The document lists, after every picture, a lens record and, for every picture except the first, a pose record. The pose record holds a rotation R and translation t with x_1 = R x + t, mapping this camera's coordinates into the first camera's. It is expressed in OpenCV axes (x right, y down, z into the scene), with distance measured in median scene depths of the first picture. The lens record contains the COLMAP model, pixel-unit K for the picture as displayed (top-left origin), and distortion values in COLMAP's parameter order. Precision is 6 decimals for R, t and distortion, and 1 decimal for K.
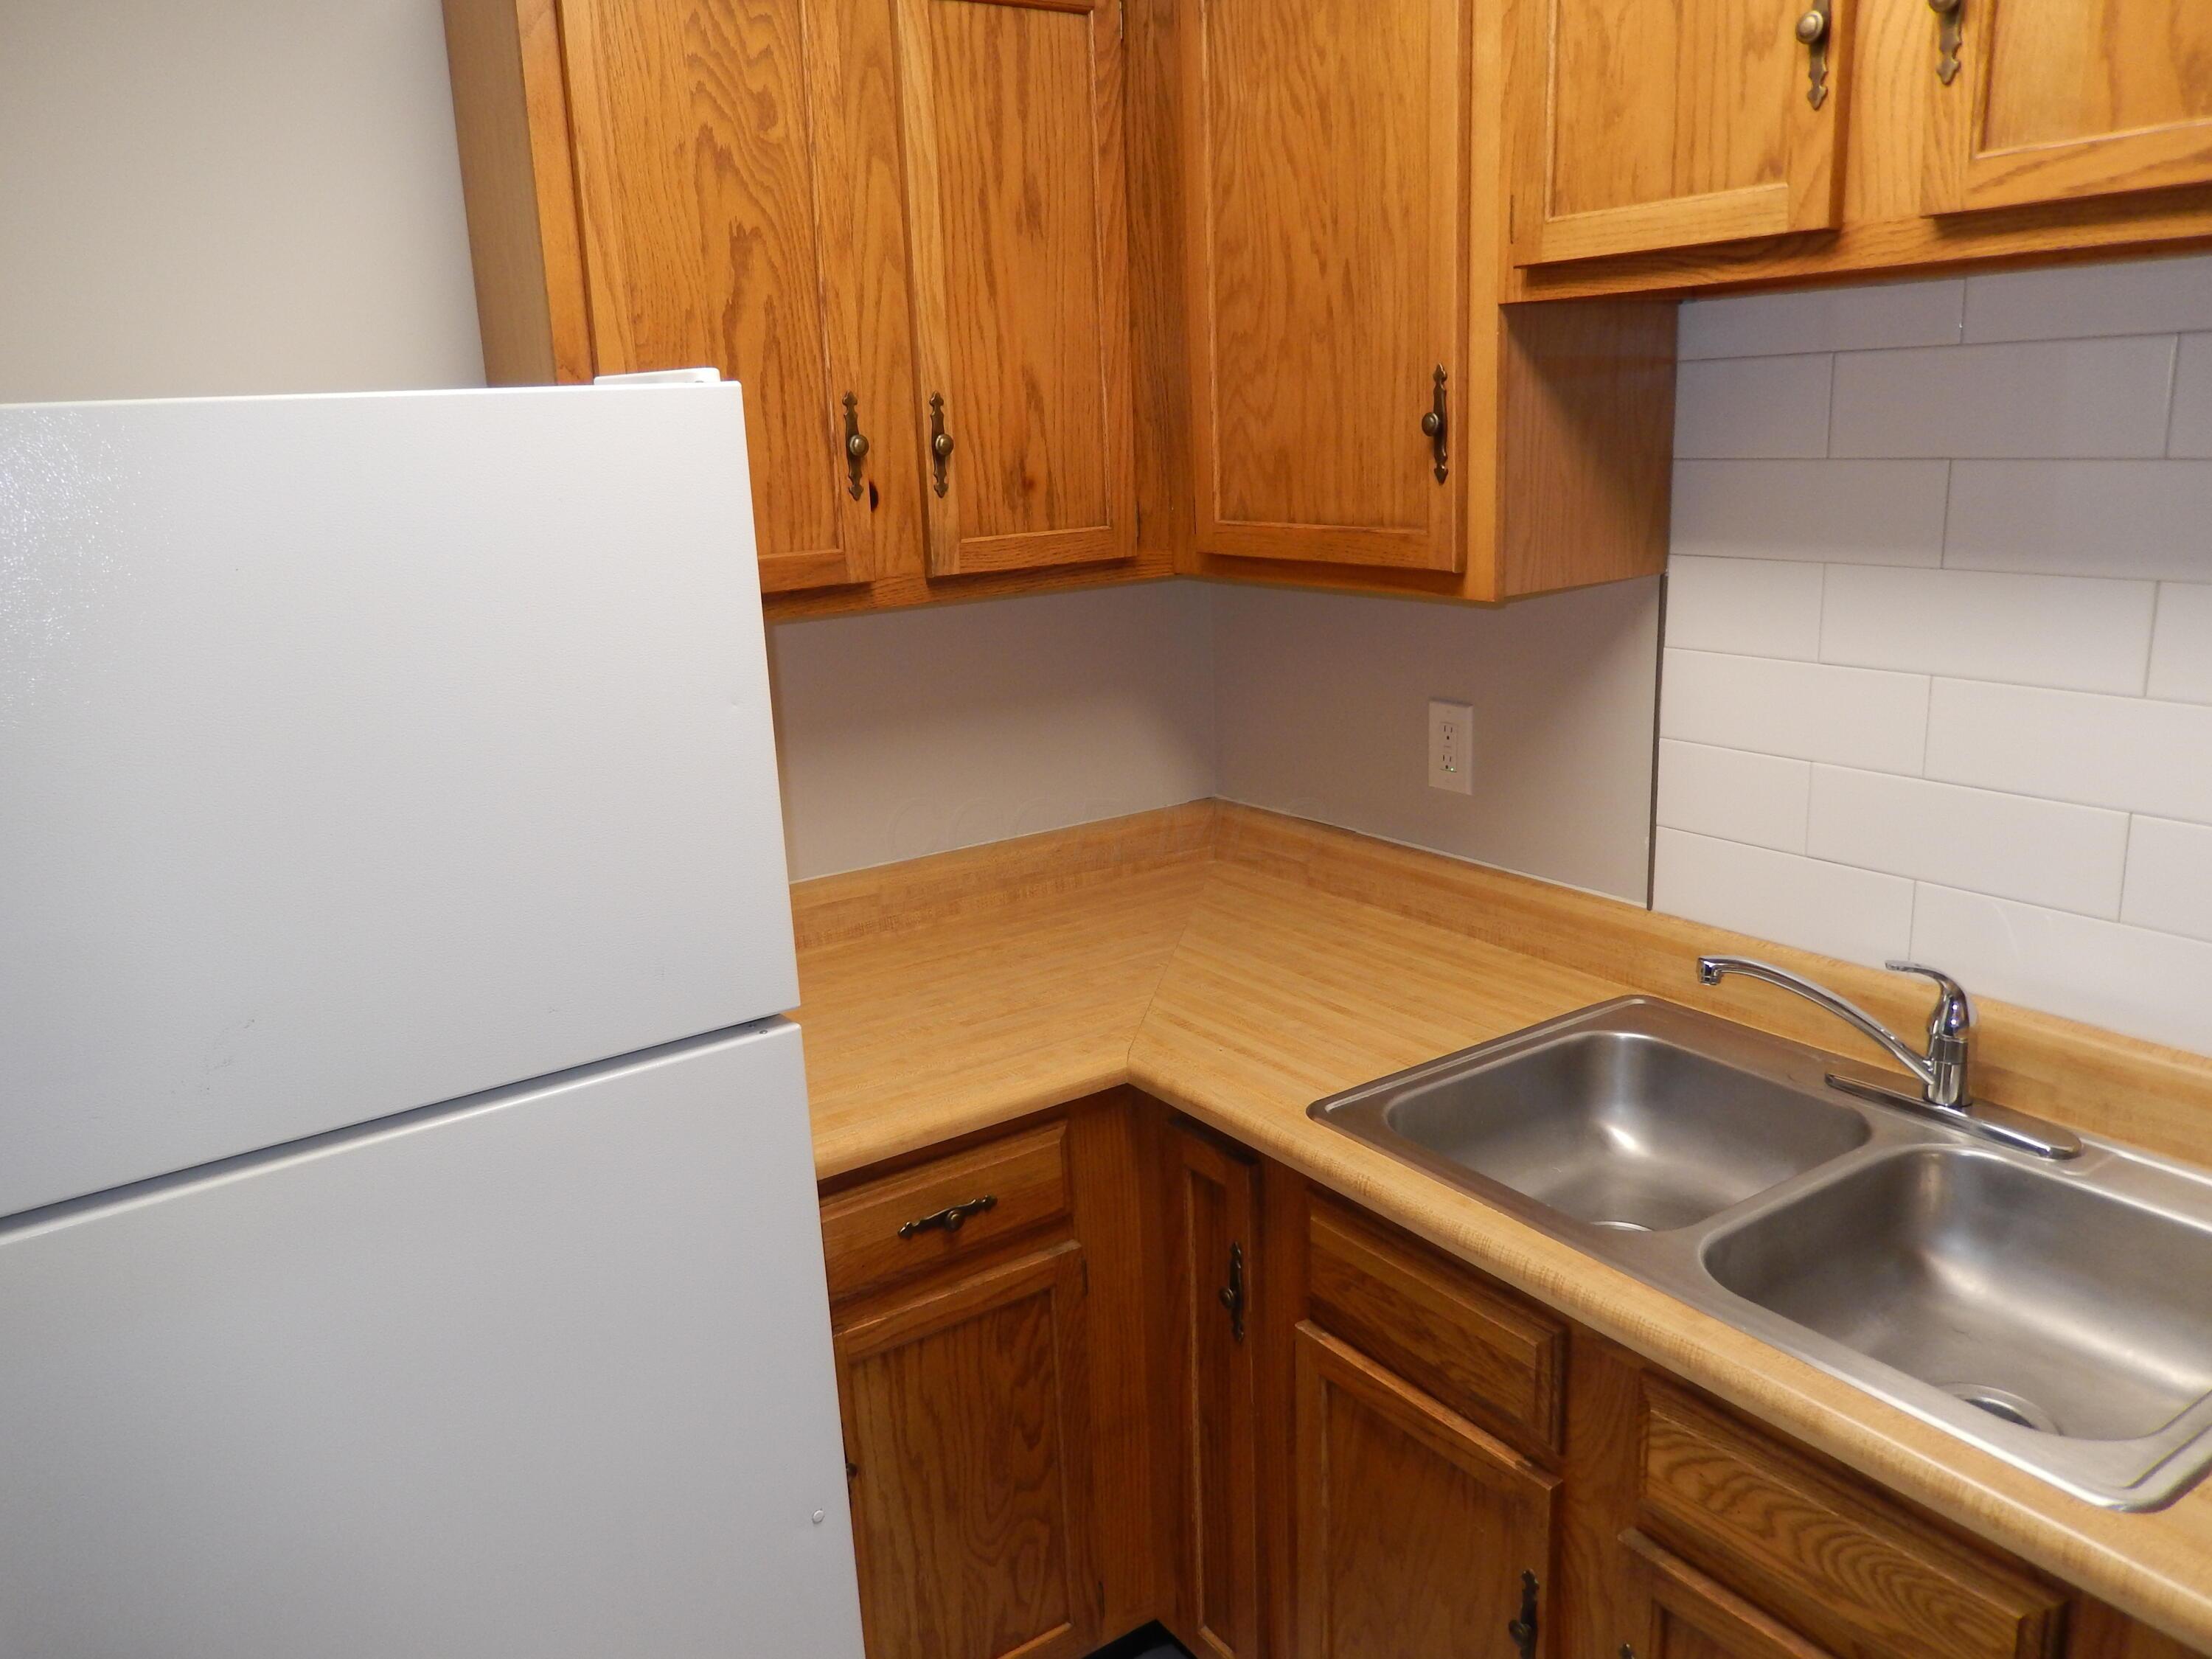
lens RADIAL K [[1639.3, 0, 1103.6], [0, 1639.3, 817.7], [0, 0, 1]] dist [-0.014368, 0.001562]
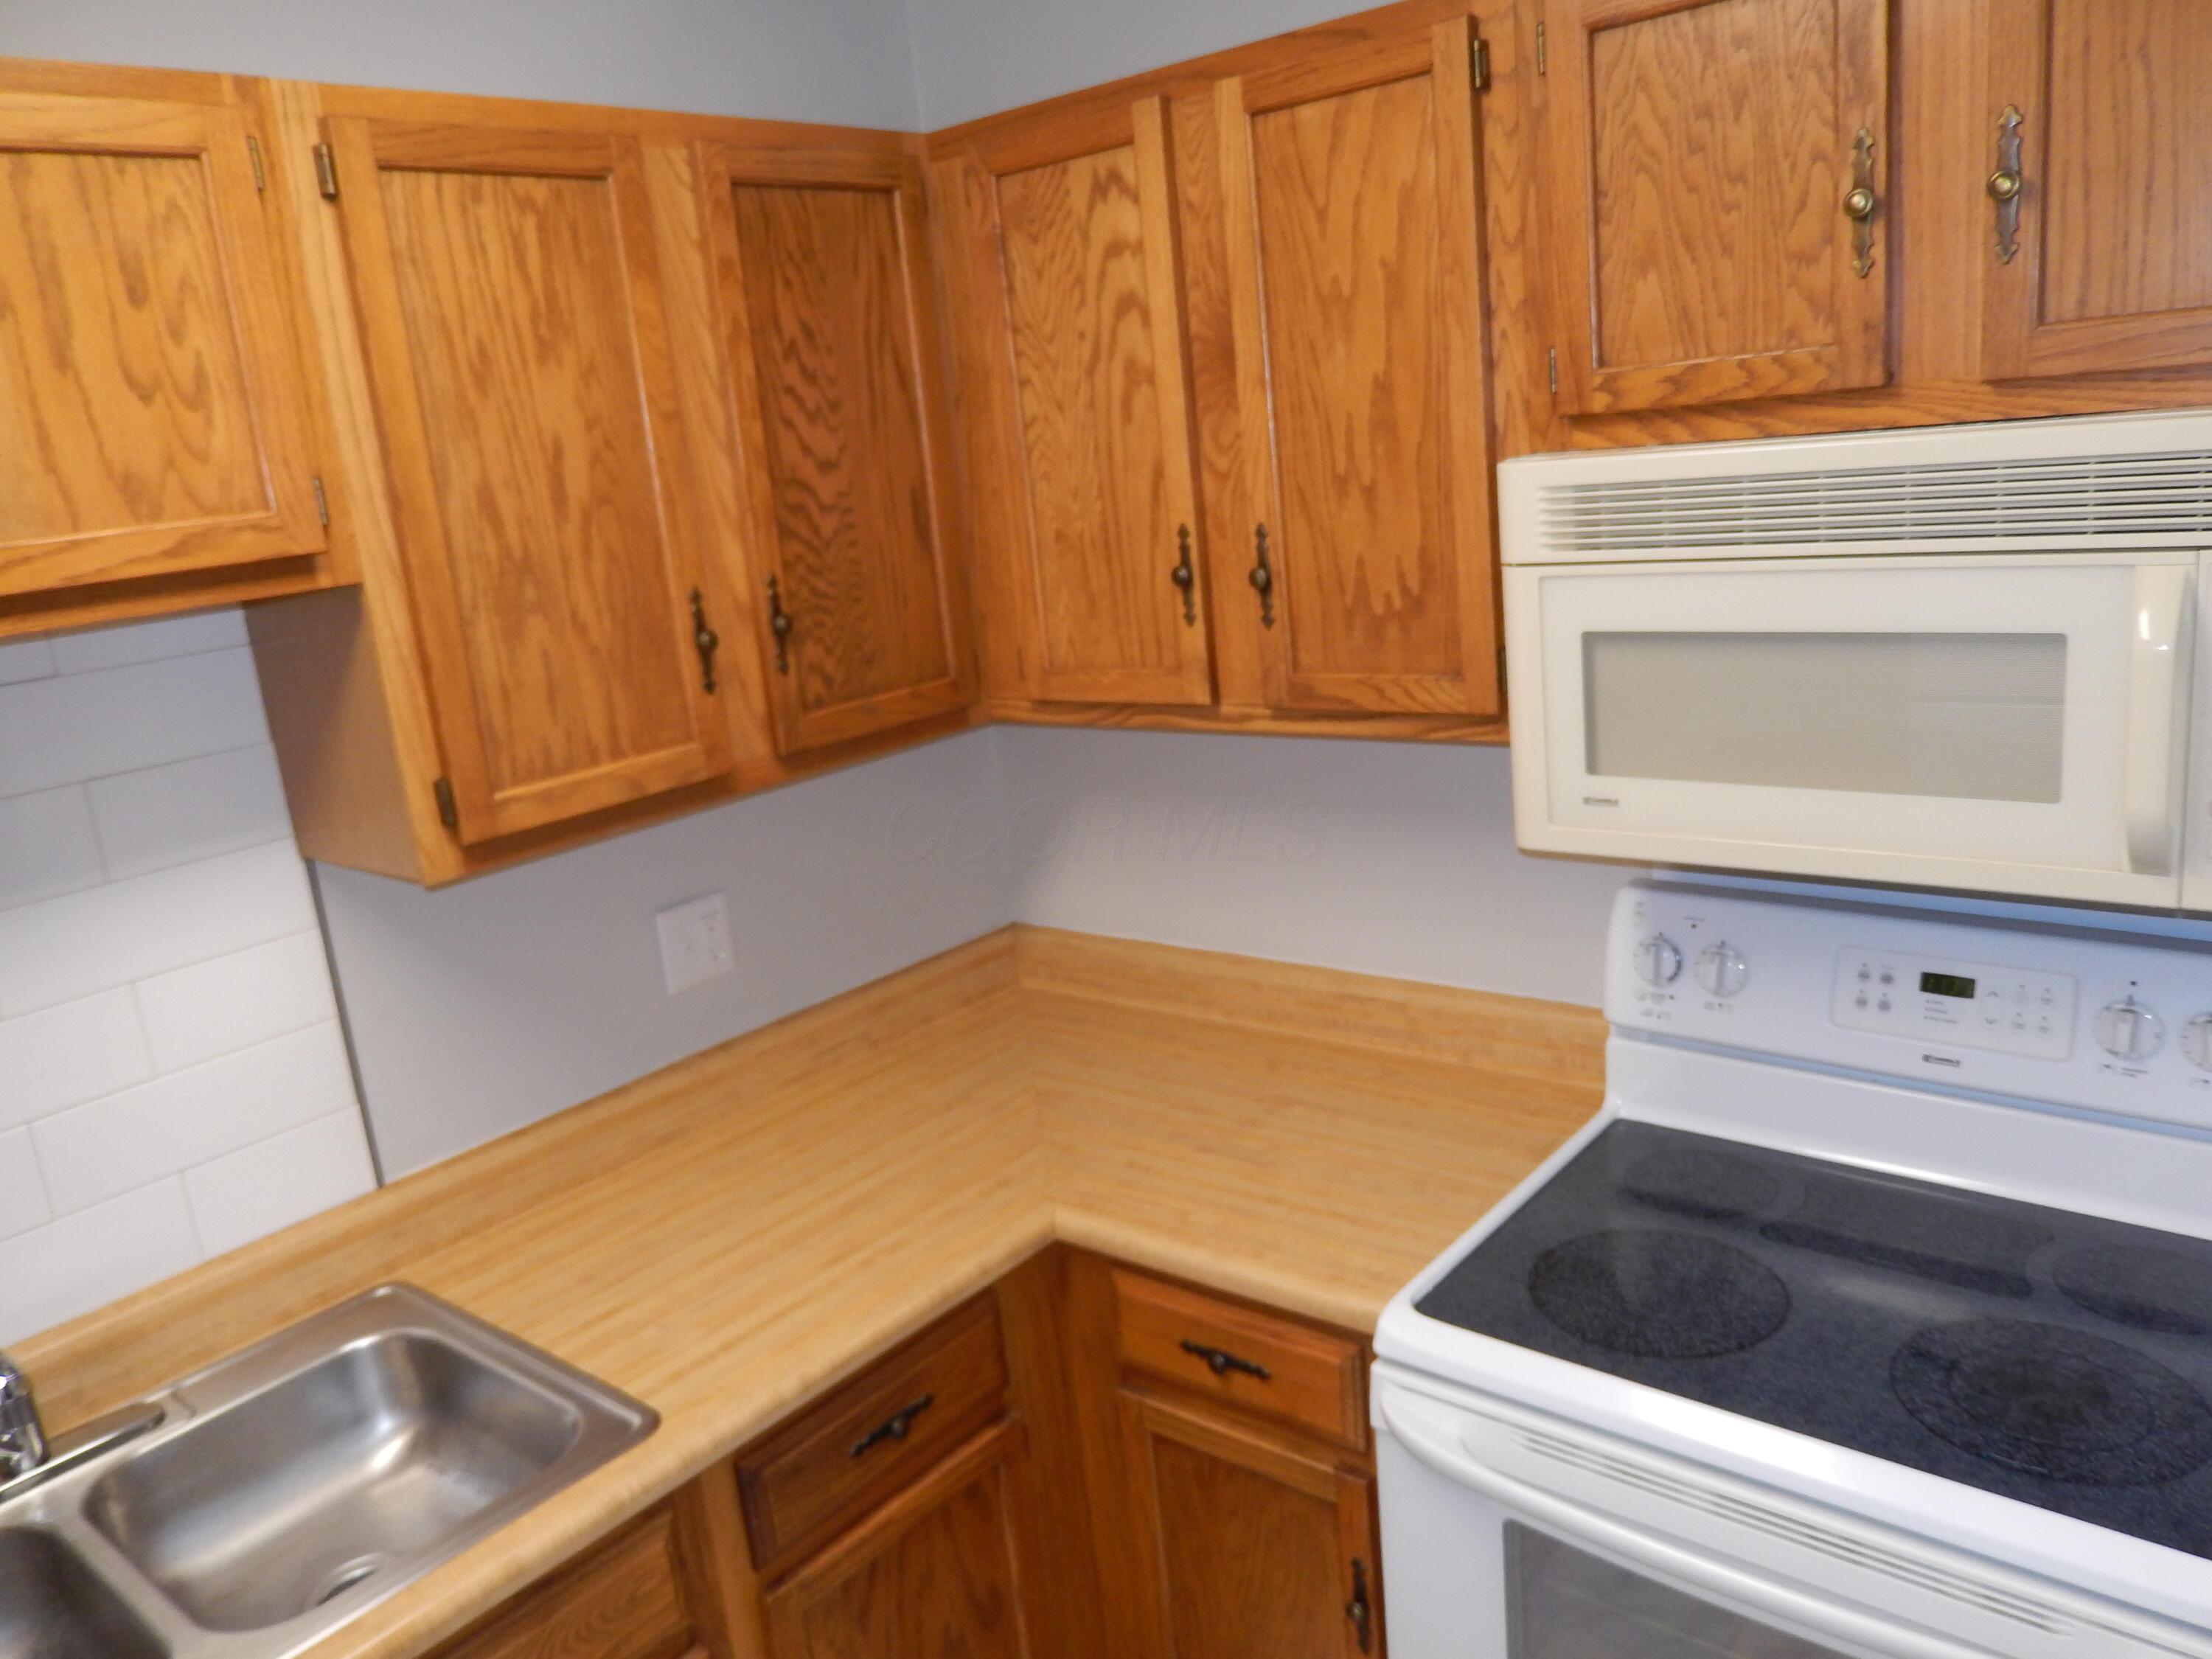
lens RADIAL K [[1639.3, 0, 1095.1], [0, 1639.3, 819.1], [0, 0, 1]] dist [-0.014368, 0.001562]
pose [[-0.266321, -0.153493, 0.951584, -0.486305], [0.344546, 0.906853, 0.242706, -0.179635], [-0.900201, 0.392502, -0.188629, 0.432297]]
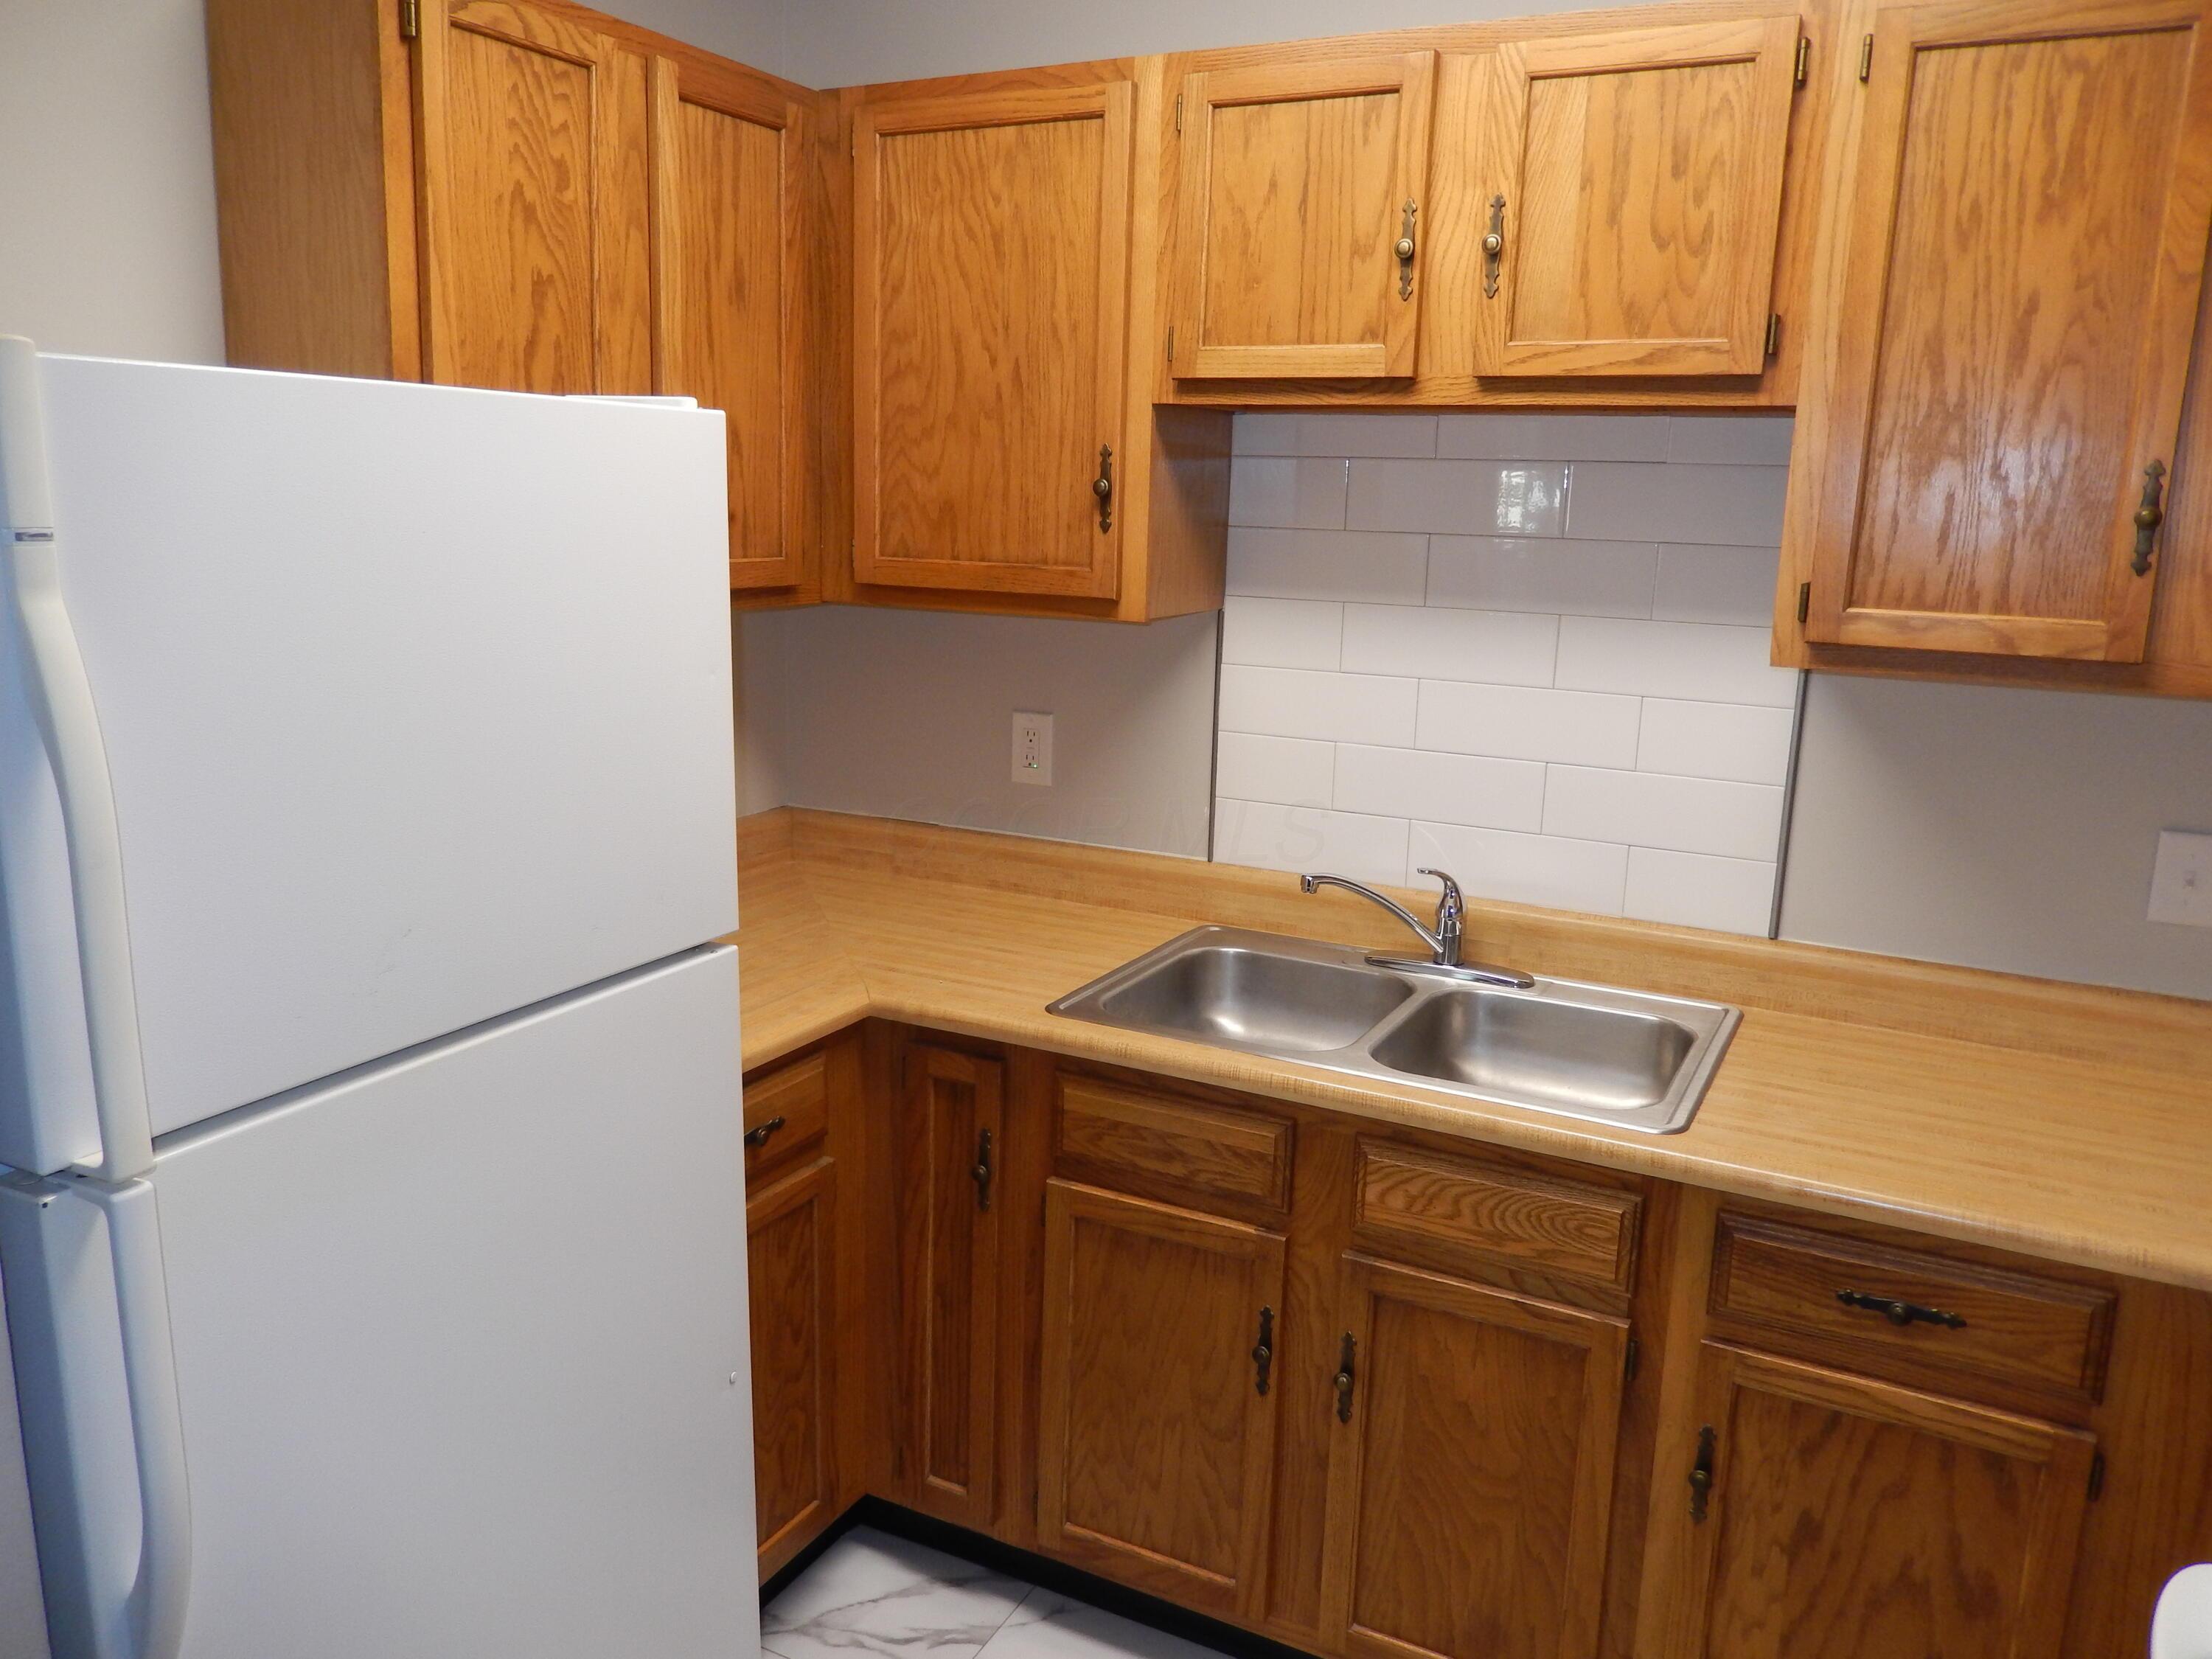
lens RADIAL K [[1639.3, 0, 1108.3], [0, 1639.3, 815.6], [0, 0, 1]] dist [-0.014368, 0.001562]
pose [[0.878199, -0.026358, 0.477568, -0.435106], [0.050908, 0.997960, -0.038537, 0.076807], [-0.475578, 0.058155, 0.877749, -0.156001]]
